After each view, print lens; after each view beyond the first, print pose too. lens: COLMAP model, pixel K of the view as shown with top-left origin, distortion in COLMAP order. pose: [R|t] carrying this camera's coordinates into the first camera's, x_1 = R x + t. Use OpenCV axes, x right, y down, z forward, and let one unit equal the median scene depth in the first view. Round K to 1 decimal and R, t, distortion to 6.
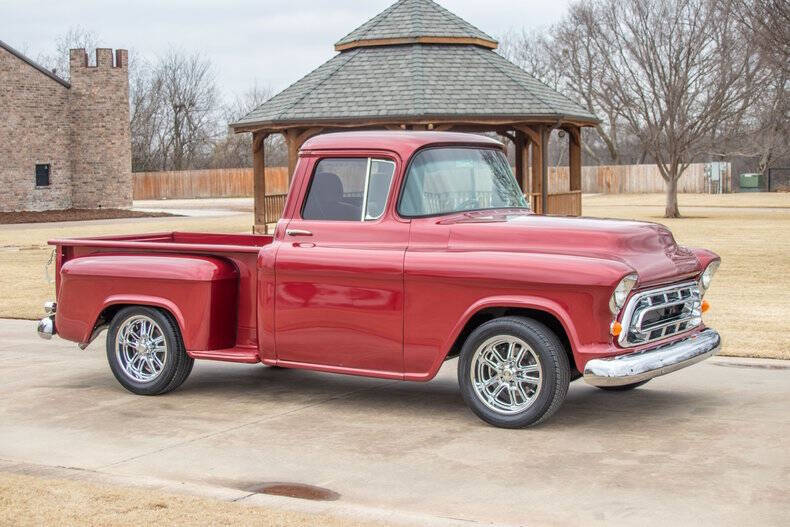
lens RADIAL K [[1429.7, 0, 399.8], [0, 1429.7, 270.5], [0, 0, 1]] dist [-0.006090, 0.000000]
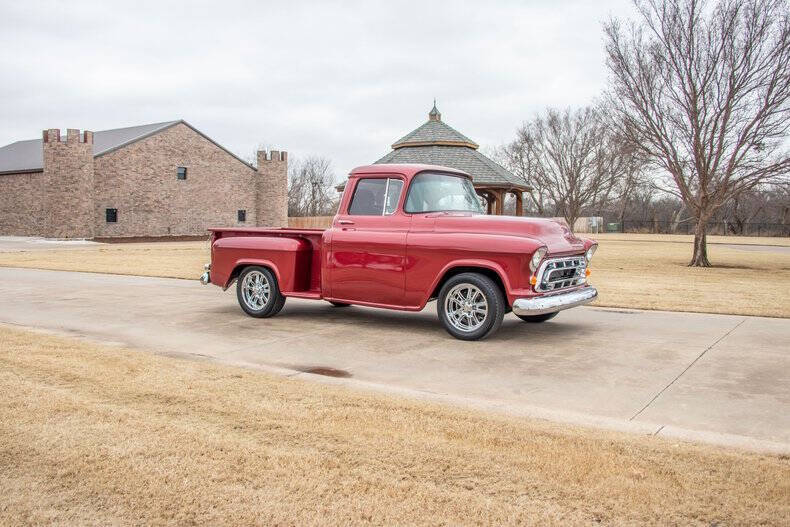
lens RADIAL K [[733.4, 0, 395.0], [0, 733.4, 261.9], [0, 0, 1]] dist [-0.099497, 0.000000]
pose [[0.998535, 0.023393, -0.048789, 0.029497], [-0.024236, 0.999566, -0.016741, 0.032535], [0.048376, 0.017899, 0.998669, 0.139216]]
